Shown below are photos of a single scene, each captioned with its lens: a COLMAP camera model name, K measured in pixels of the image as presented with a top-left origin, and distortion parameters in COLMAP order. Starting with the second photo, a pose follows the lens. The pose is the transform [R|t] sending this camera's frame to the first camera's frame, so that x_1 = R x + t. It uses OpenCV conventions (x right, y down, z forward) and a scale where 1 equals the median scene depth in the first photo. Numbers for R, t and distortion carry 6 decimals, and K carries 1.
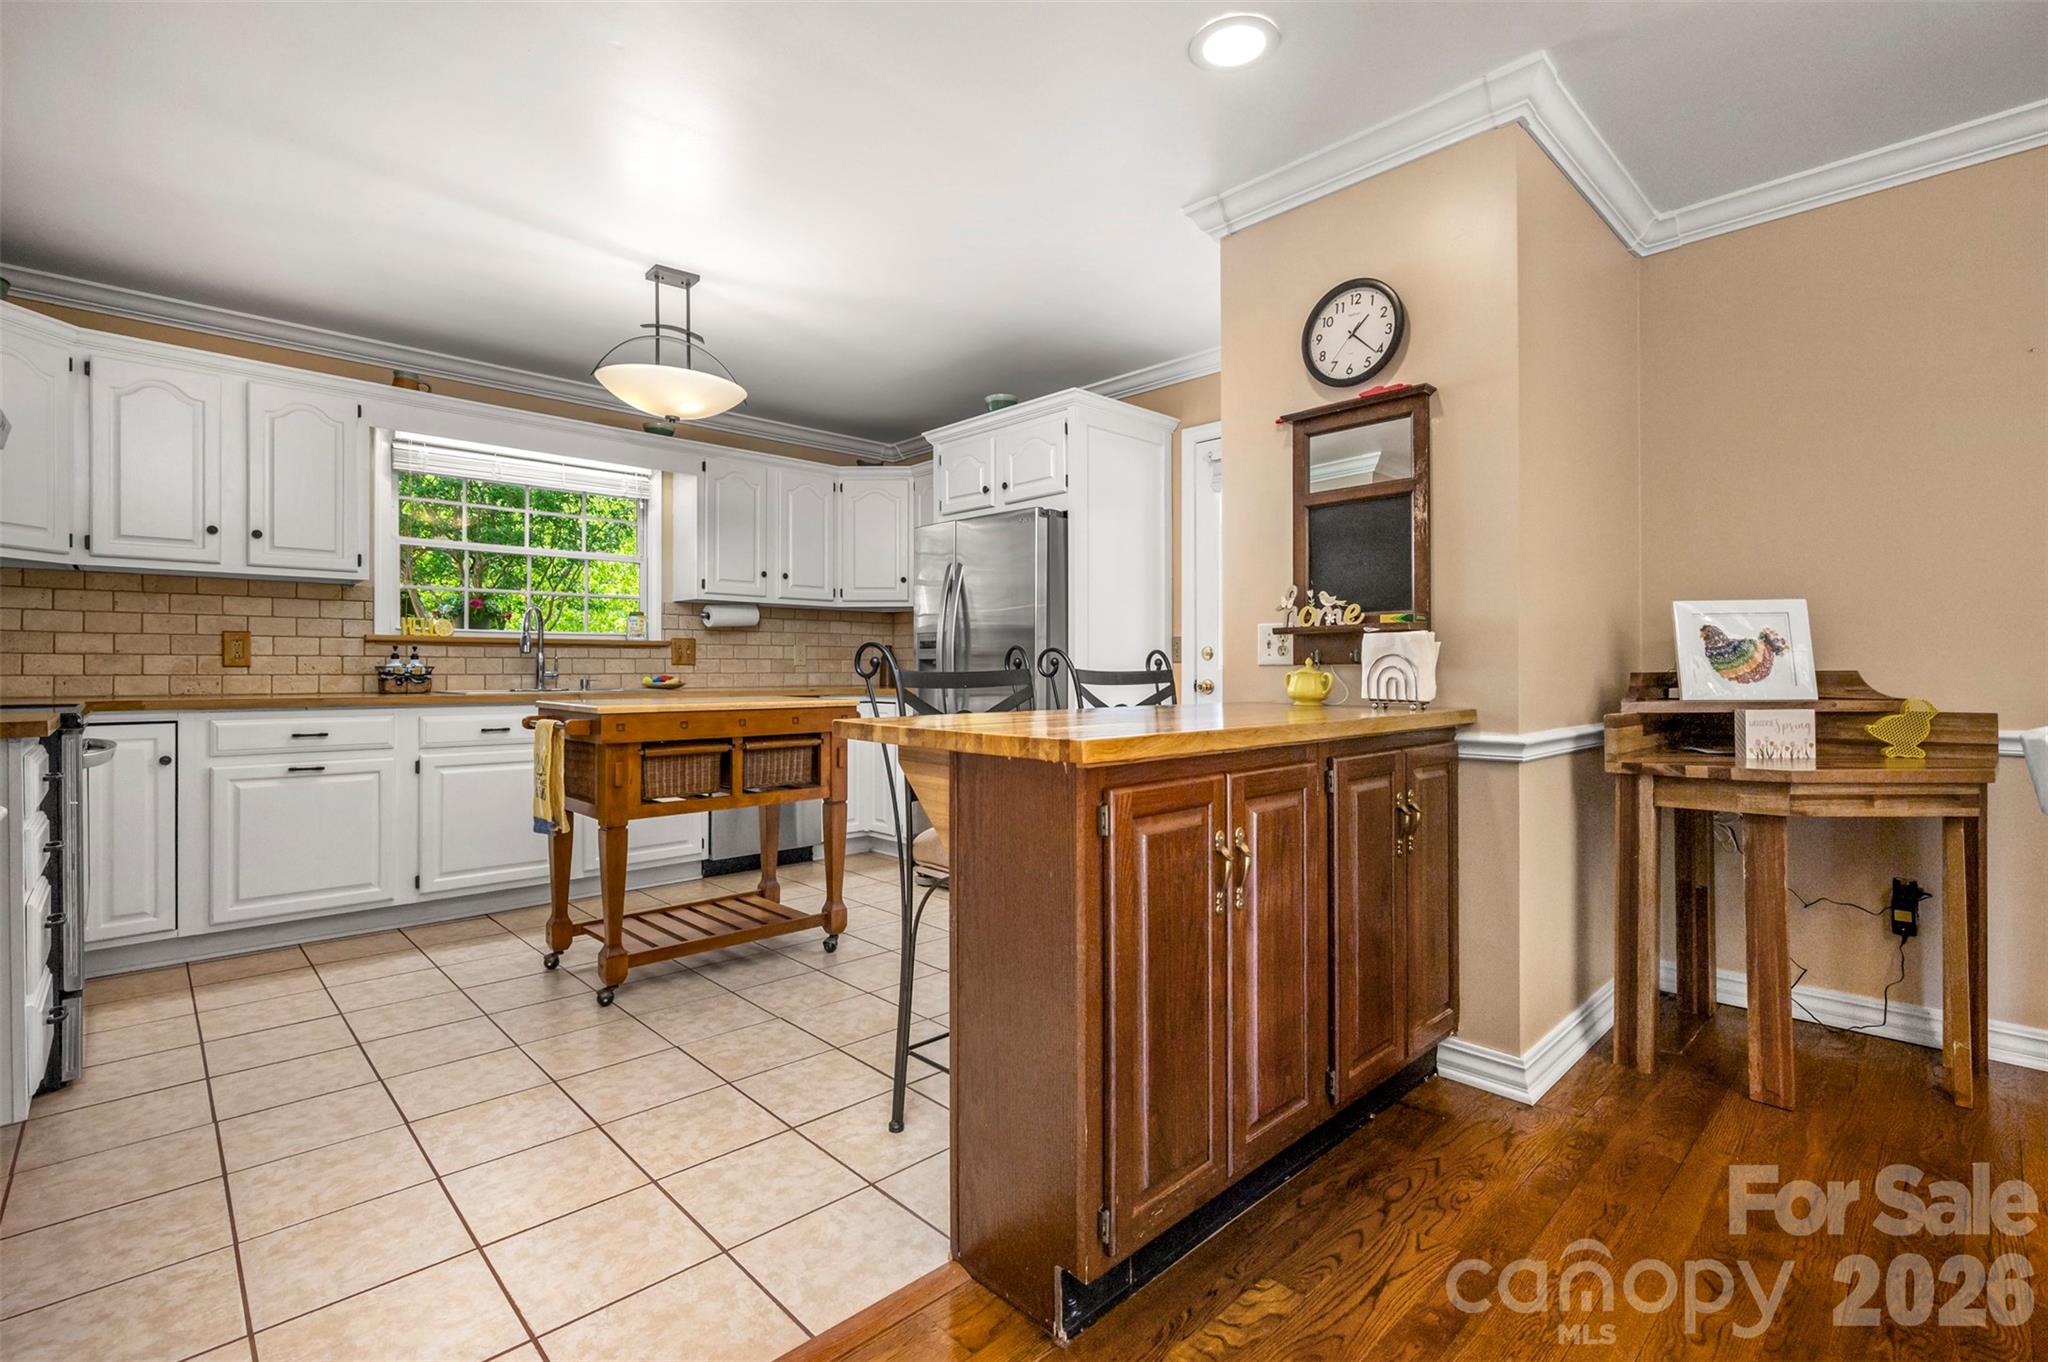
lens RADIAL K [[898.8, 0, 1033.2], [0, 898.8, 680.2], [0, 0, 1]] dist [-0.019801, -0.000082]
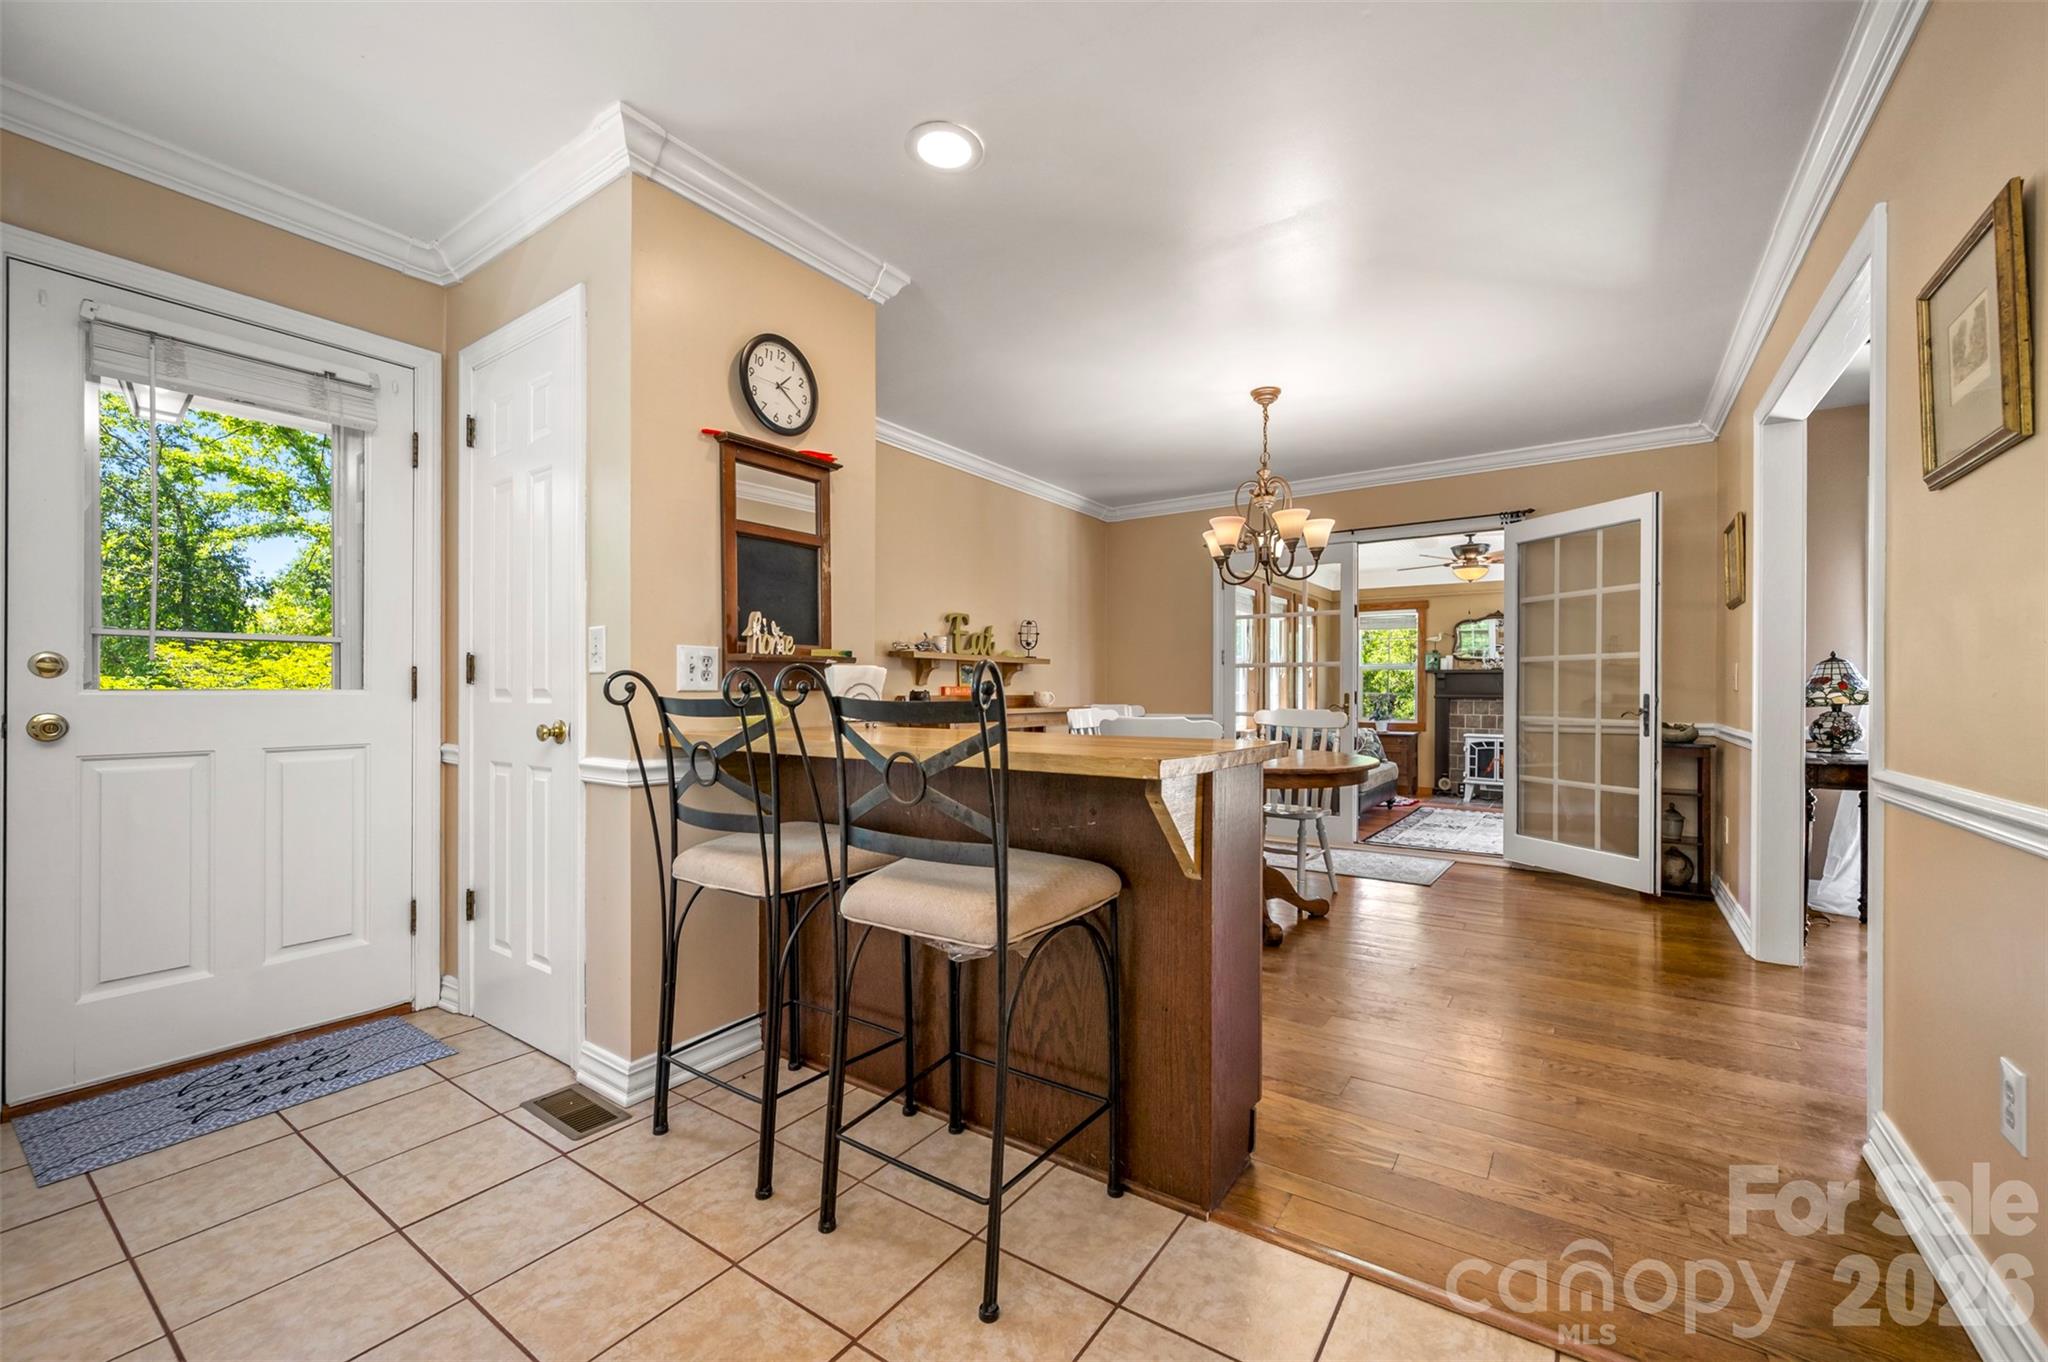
lens RADIAL K [[824.6, 0, 1023.8], [0, 824.6, 694.2], [0, 0, 1]] dist [0.000140, 0.000306]
pose [[-0.186043, -0.001402, 0.982541, -0.425276], [0.009783, 0.999947, 0.003280, -0.009108], [-0.982493, 0.010222, -0.186019, 0.562093]]
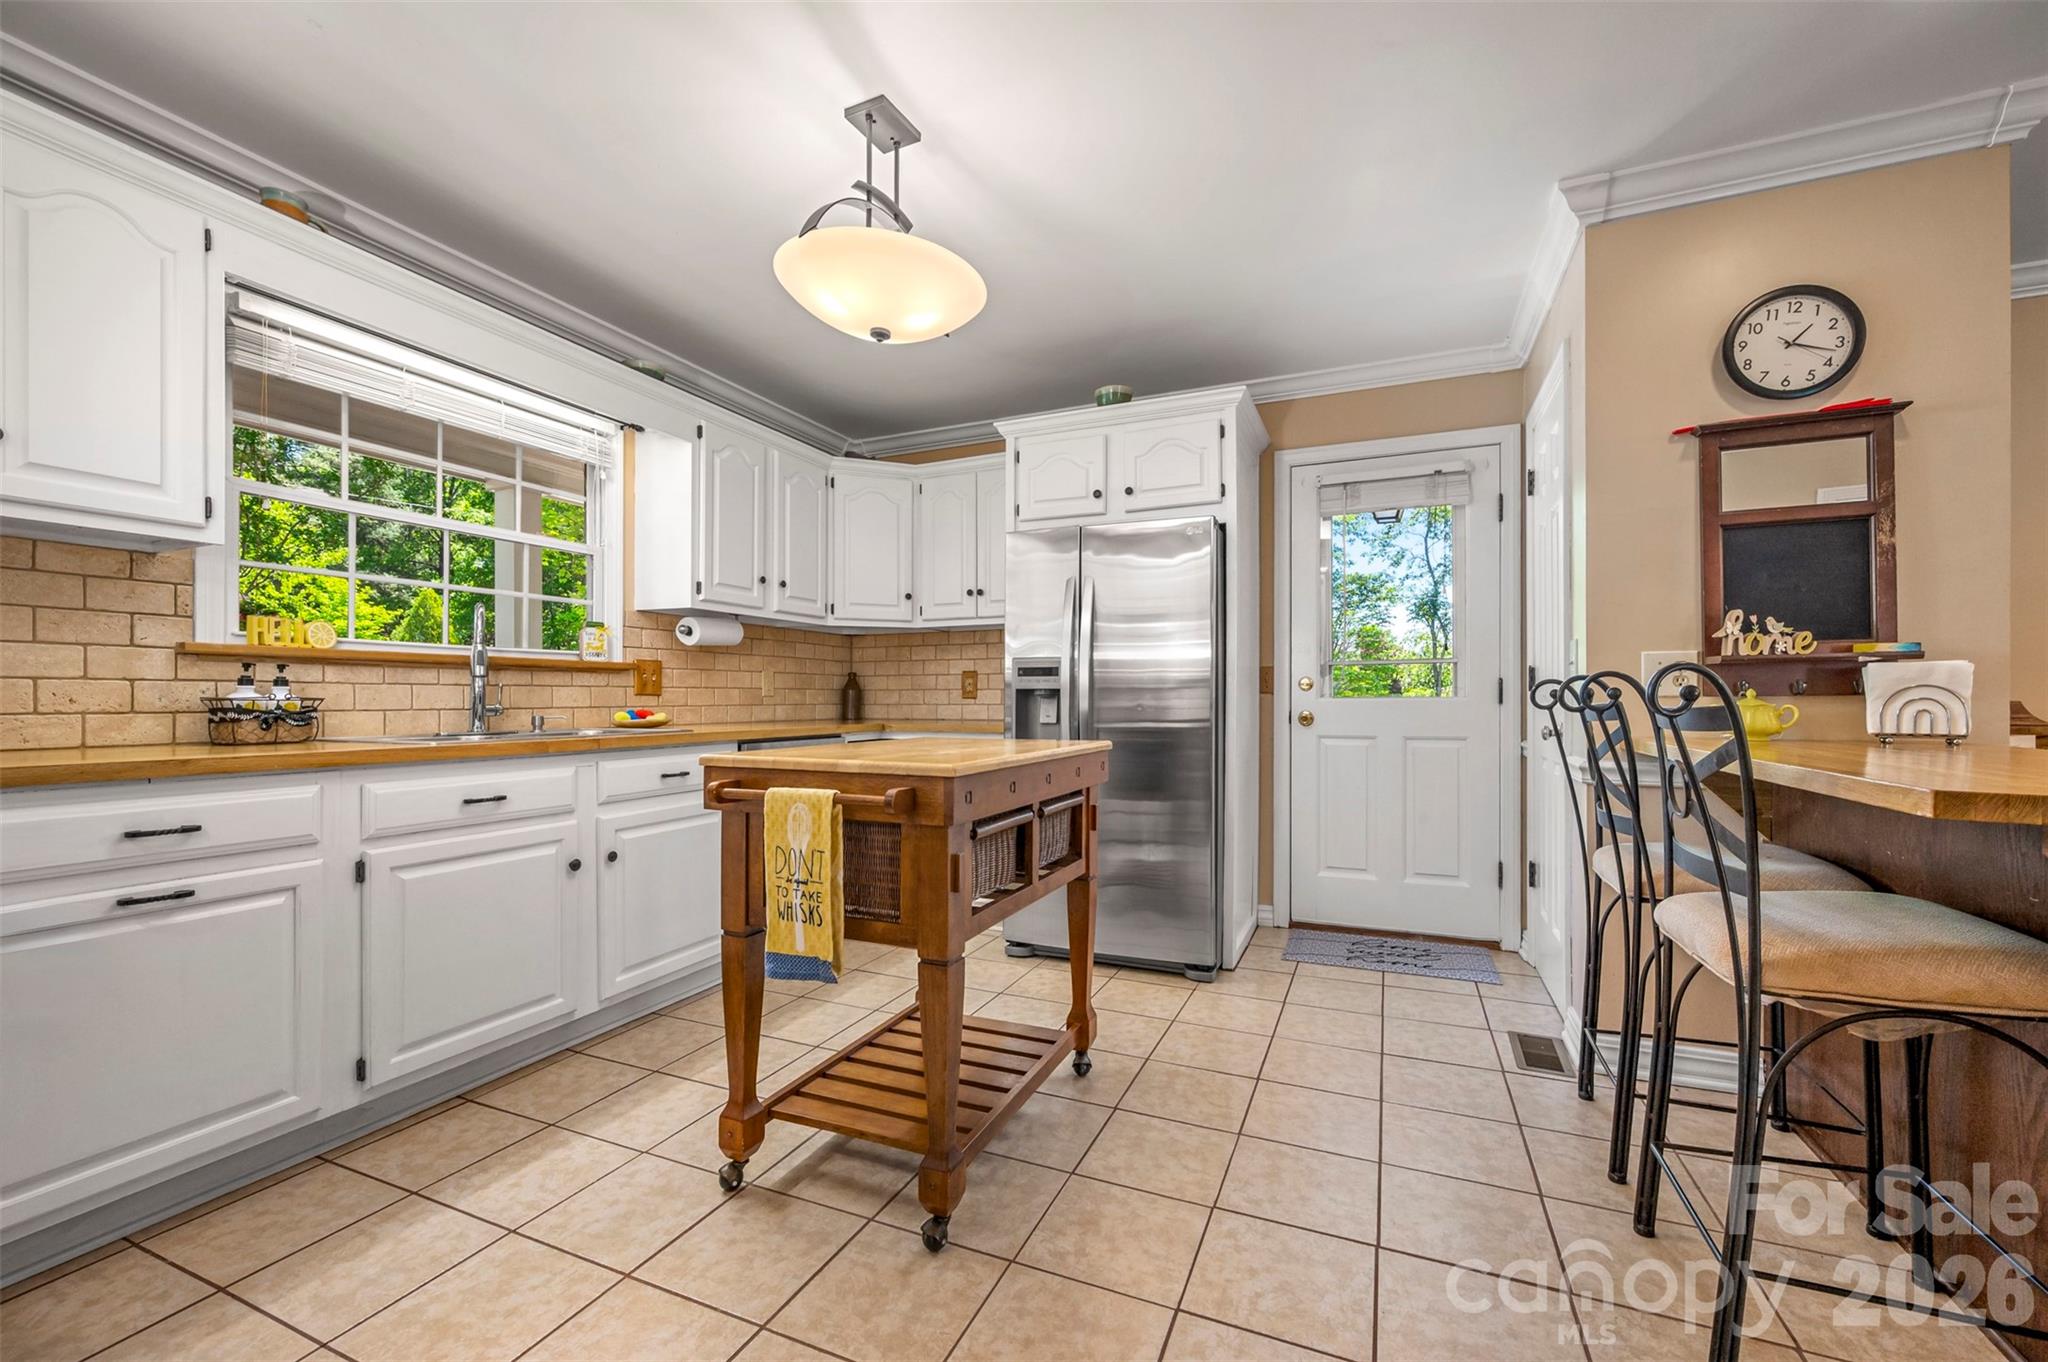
lens RADIAL K [[824.6, 0, 1025.9], [0, 824.6, 697.1], [0, 0, 1]] dist [0.000140, 0.000306]
pose [[0.930846, -0.000328, 0.365412, -0.441548], [0.005560, 0.999897, -0.013266, -0.006092], [-0.365370, 0.014380, 0.930751, 0.308643]]
